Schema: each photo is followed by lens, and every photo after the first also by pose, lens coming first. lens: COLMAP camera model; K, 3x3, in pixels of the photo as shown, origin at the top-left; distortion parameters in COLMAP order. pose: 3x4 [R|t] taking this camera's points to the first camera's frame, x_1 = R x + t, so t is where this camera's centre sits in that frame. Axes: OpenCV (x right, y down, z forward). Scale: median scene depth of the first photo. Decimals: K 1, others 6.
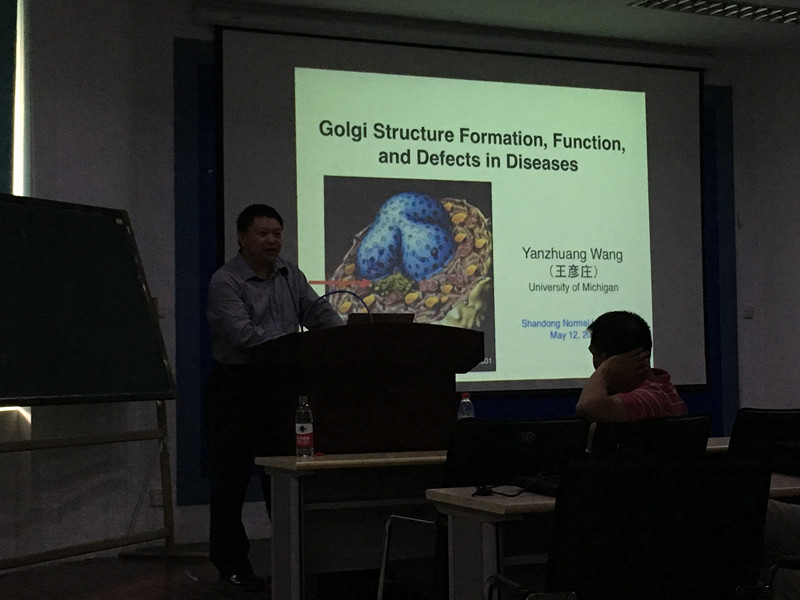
lens RADIAL K [[1430.6, 0, 399.3], [0, 1430.6, 300.7], [0, 0, 1]] dist [0.035755, 0.000000]
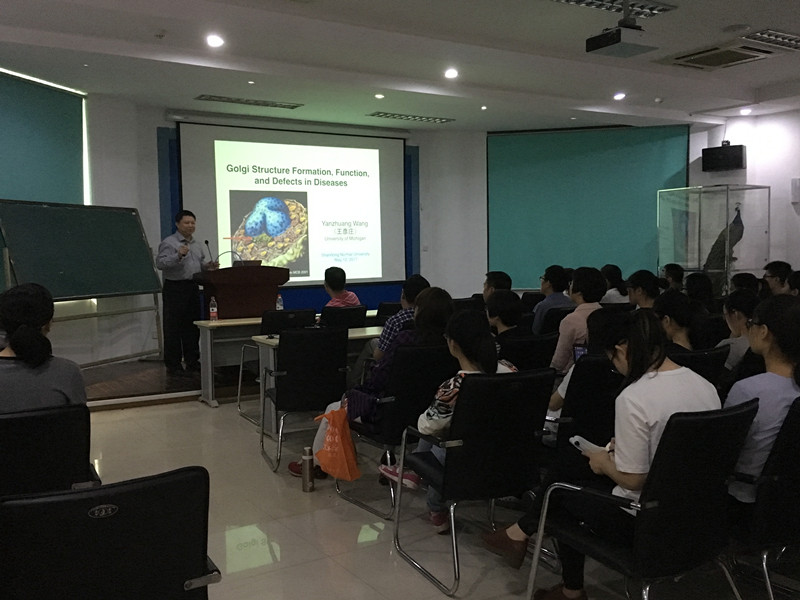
lens RADIAL K [[792.2, 0, 402.4], [0, 792.2, 295.2], [0, 0, 1]] dist [0.056793, 0.000000]
pose [[0.991525, -0.008595, 0.129631, 0.051037], [-0.004480, 0.994954, 0.100235, -0.048369], [-0.129838, -0.099966, 0.986483, -0.261610]]
